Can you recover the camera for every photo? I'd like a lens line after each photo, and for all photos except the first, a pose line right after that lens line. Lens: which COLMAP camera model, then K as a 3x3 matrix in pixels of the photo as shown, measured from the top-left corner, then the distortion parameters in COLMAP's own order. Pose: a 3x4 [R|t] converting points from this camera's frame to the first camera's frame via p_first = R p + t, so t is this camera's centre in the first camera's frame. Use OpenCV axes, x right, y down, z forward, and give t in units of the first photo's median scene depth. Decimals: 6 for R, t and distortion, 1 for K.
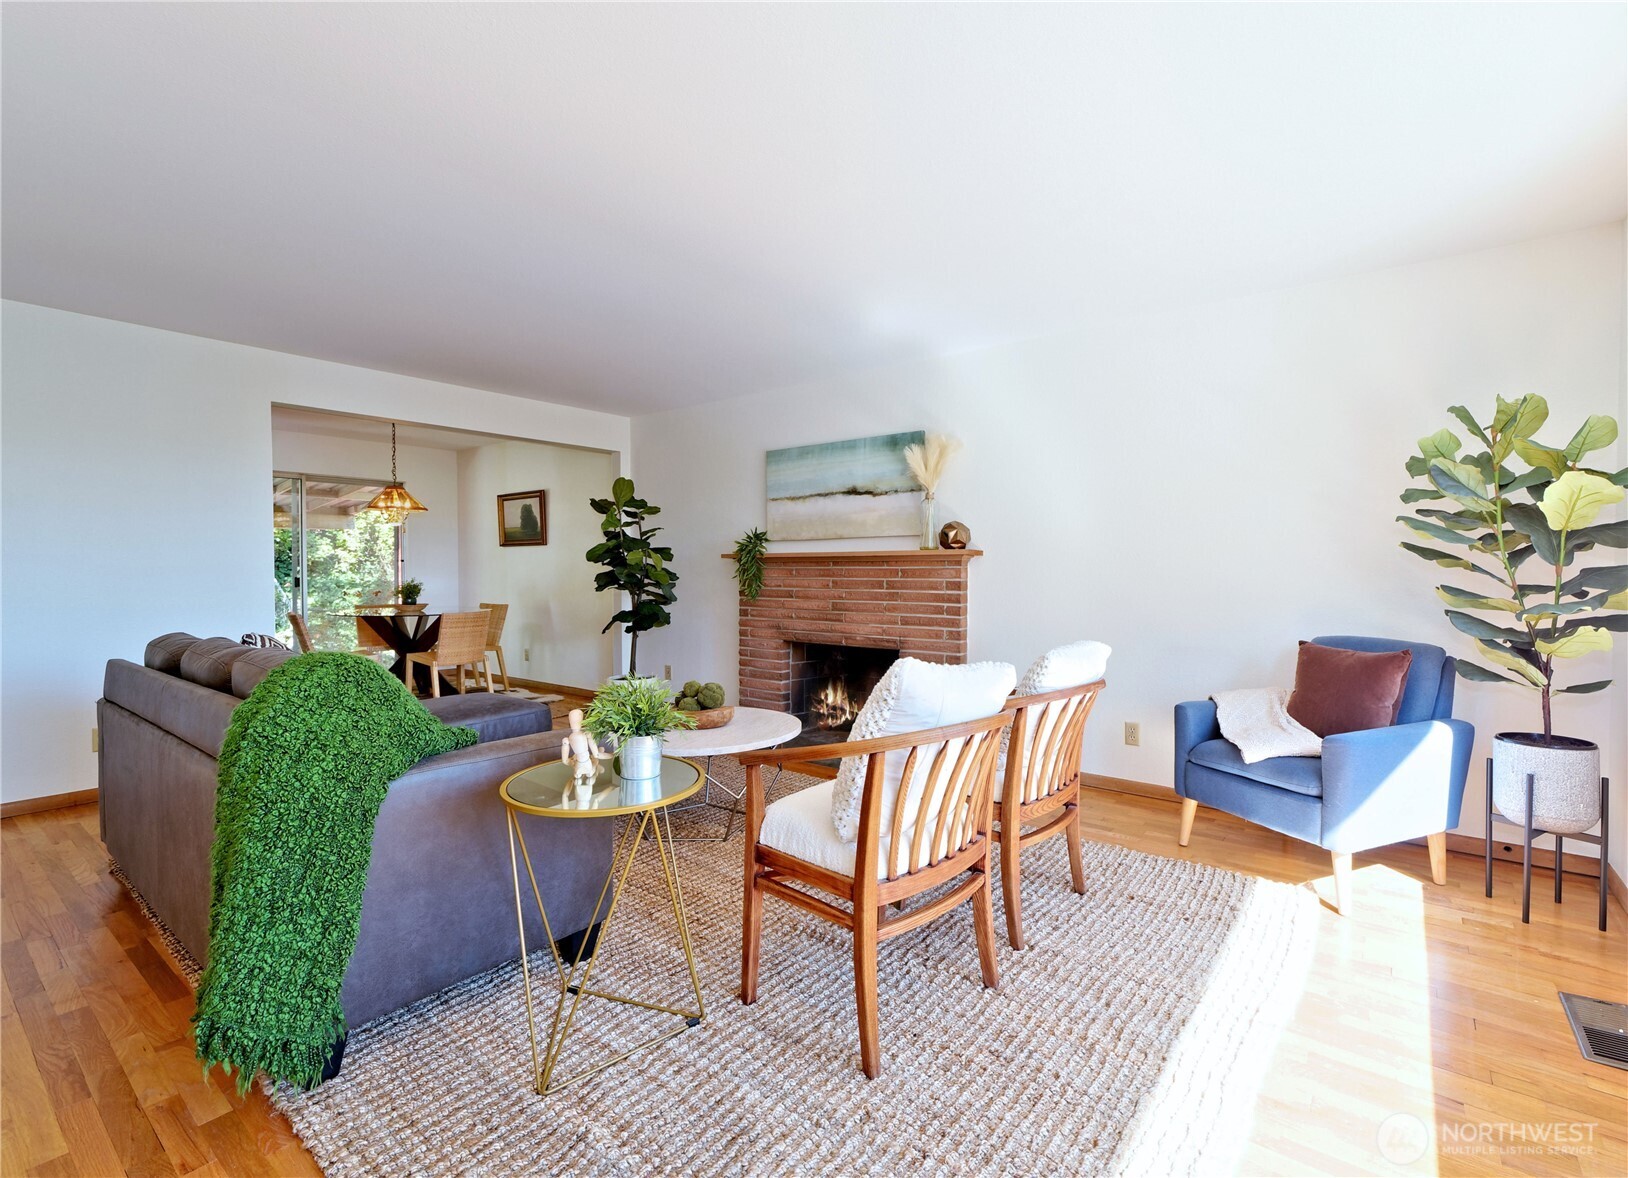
lens RADIAL K [[743.8, 0, 877.0], [0, 743.8, 580.3], [0, 0, 1]] dist [0.002521, 0.000008]
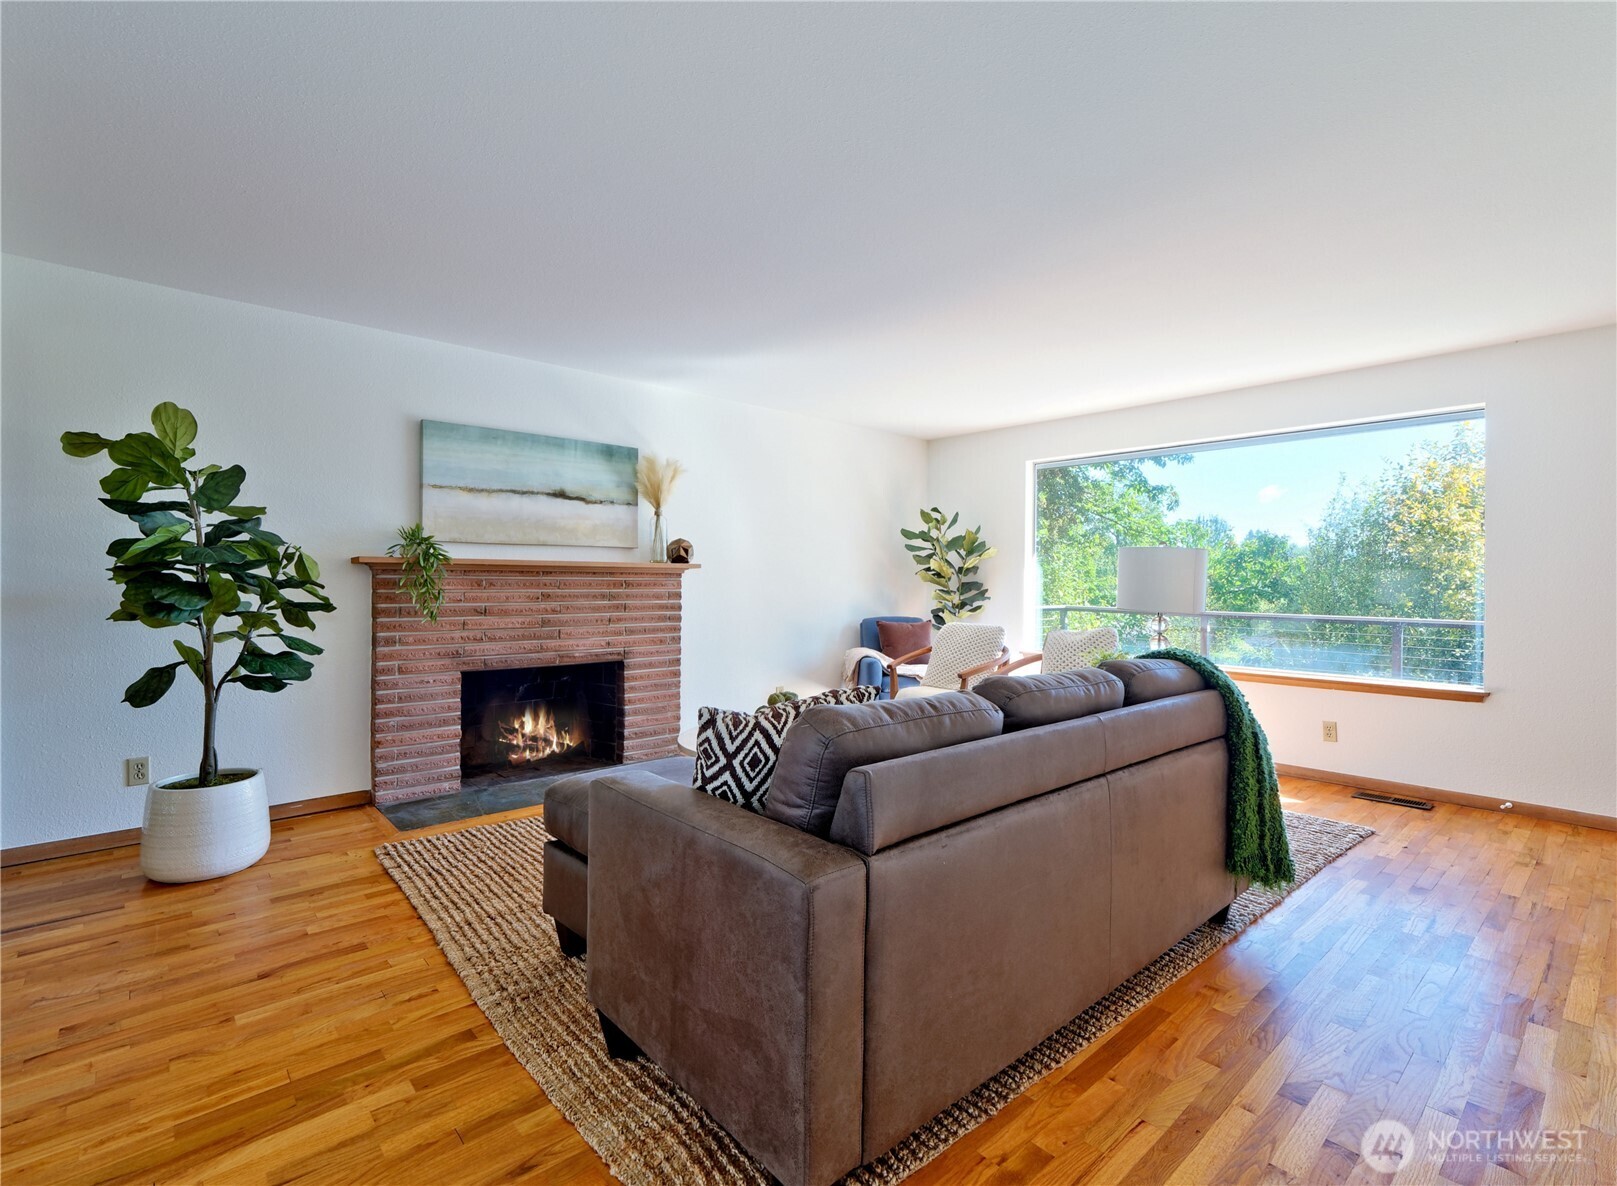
lens RADIAL K [[739.2, 0, 795.1], [0, 739.2, 579.6], [0, 0, 1]] dist [0.001322, -0.000283]
pose [[0.230057, 0.001283, 0.973176, -0.837643], [0.001579, 0.999997, -0.001692, -0.013035], [-0.973176, 0.001926, 0.230054, 0.505292]]
